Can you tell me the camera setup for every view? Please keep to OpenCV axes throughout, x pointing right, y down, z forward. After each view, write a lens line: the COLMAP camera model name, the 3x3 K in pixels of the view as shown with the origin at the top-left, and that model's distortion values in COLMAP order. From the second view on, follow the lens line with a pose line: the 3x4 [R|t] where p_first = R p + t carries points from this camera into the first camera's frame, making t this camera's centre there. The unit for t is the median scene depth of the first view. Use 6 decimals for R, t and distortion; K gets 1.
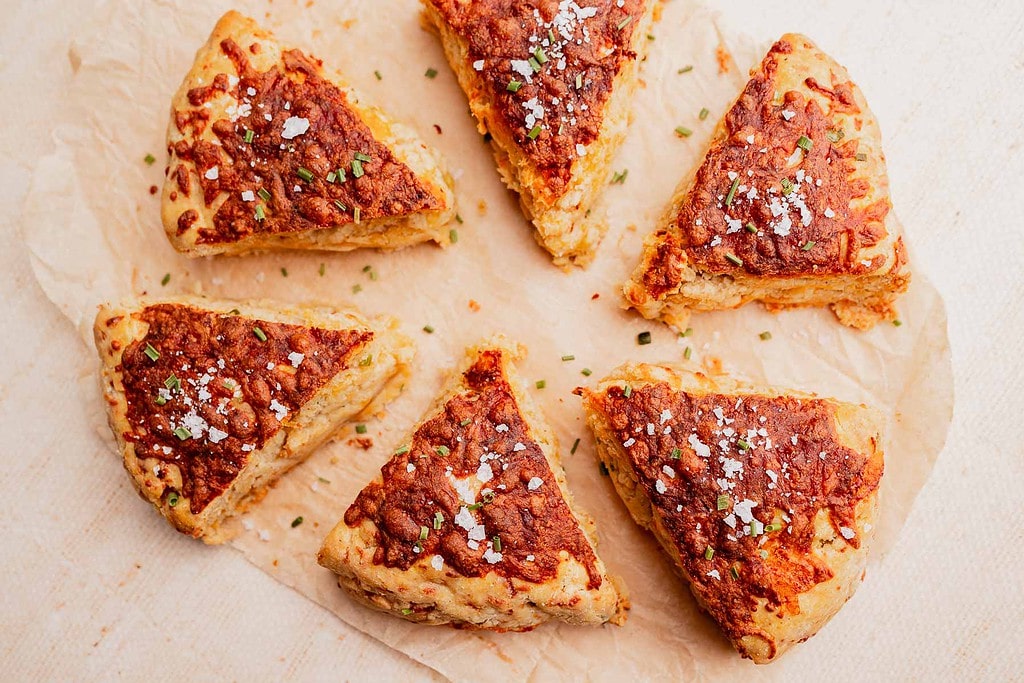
lens RADIAL K [[807.0, 0, 550.2], [0, 807.0, 331.5], [0, 0, 1]] dist [0.051854, -0.034867]
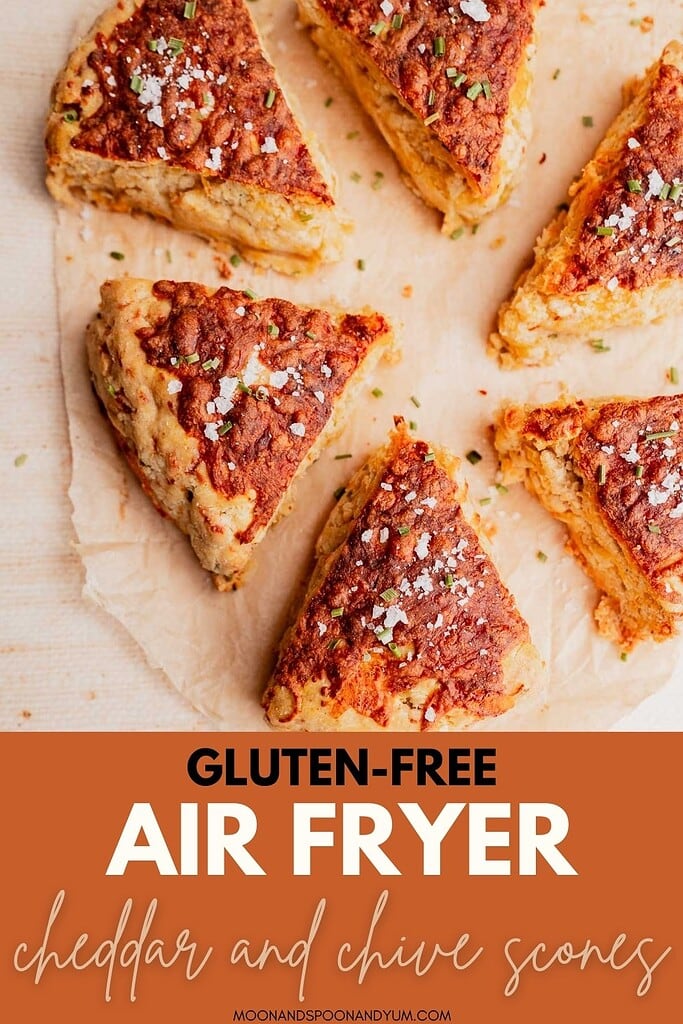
lens RADIAL K [[807.0, 0, 372.1], [0, 807.0, 527.1], [0, 0, 1]] dist [0.051854, -0.034867]
pose [[0.537460, 0.840982, 0.062339, 0.067017], [-0.842946, 0.537879, 0.011290, 0.163200], [-0.024036, -0.058616, 0.997991, 0.020731]]
